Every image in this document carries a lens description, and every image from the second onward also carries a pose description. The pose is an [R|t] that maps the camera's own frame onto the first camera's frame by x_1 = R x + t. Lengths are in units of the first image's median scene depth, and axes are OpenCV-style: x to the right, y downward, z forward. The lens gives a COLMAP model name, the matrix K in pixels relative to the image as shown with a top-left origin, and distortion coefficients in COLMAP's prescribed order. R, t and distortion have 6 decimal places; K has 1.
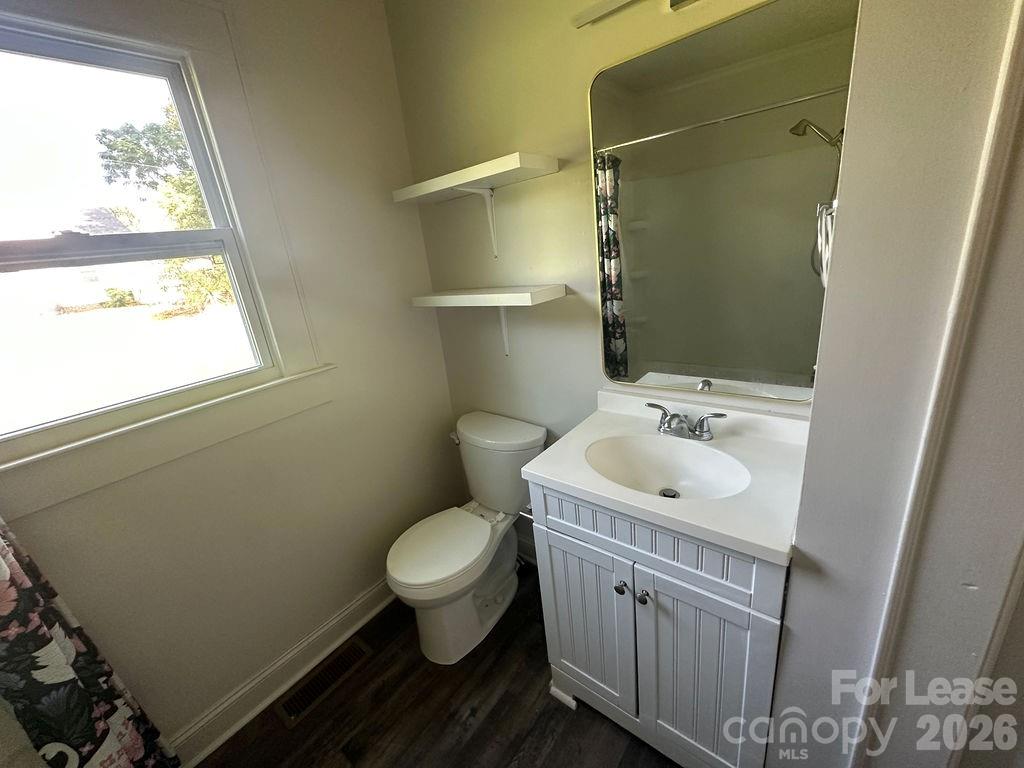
lens RADIAL K [[410.6, 0, 505.3], [0, 410.6, 385.7], [0, 0, 1]] dist [-0.003371, -0.000748]
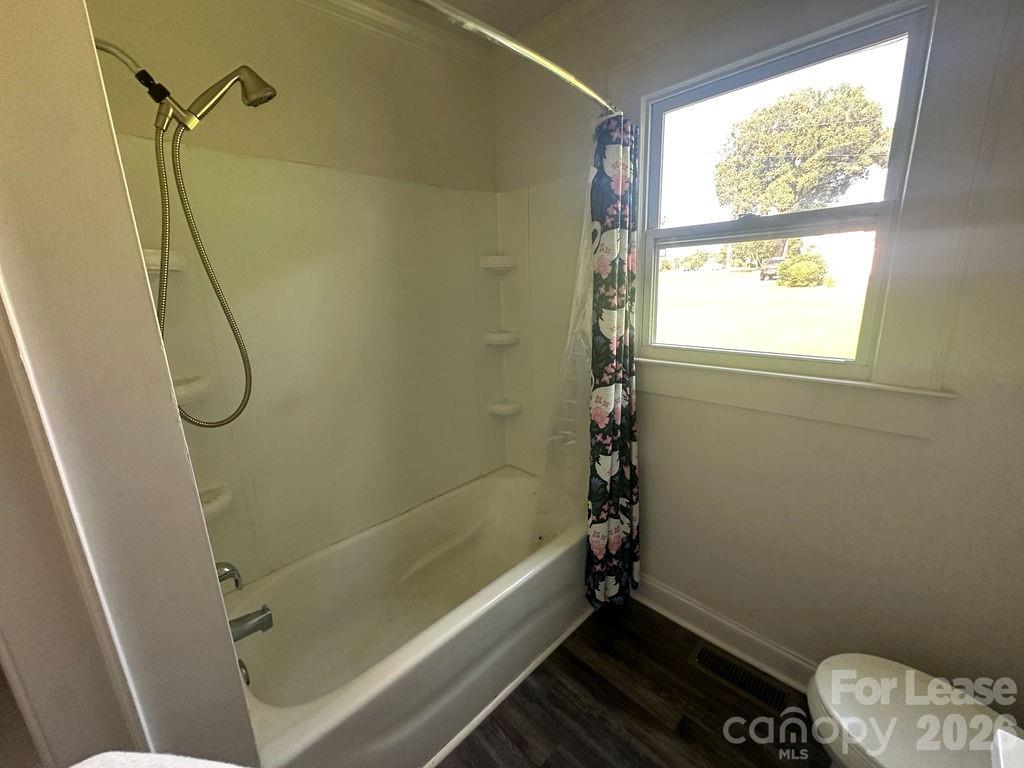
lens RADIAL K [[410.6, 0, 506.4], [0, 410.6, 380.5], [0, 0, 1]] dist [-0.003371, -0.000748]
pose [[-0.116175, 0.351225, -0.929056, 0.430705], [-0.267400, 0.889793, 0.369819, -0.185533], [0.956557, 0.291393, -0.009454, 0.431860]]
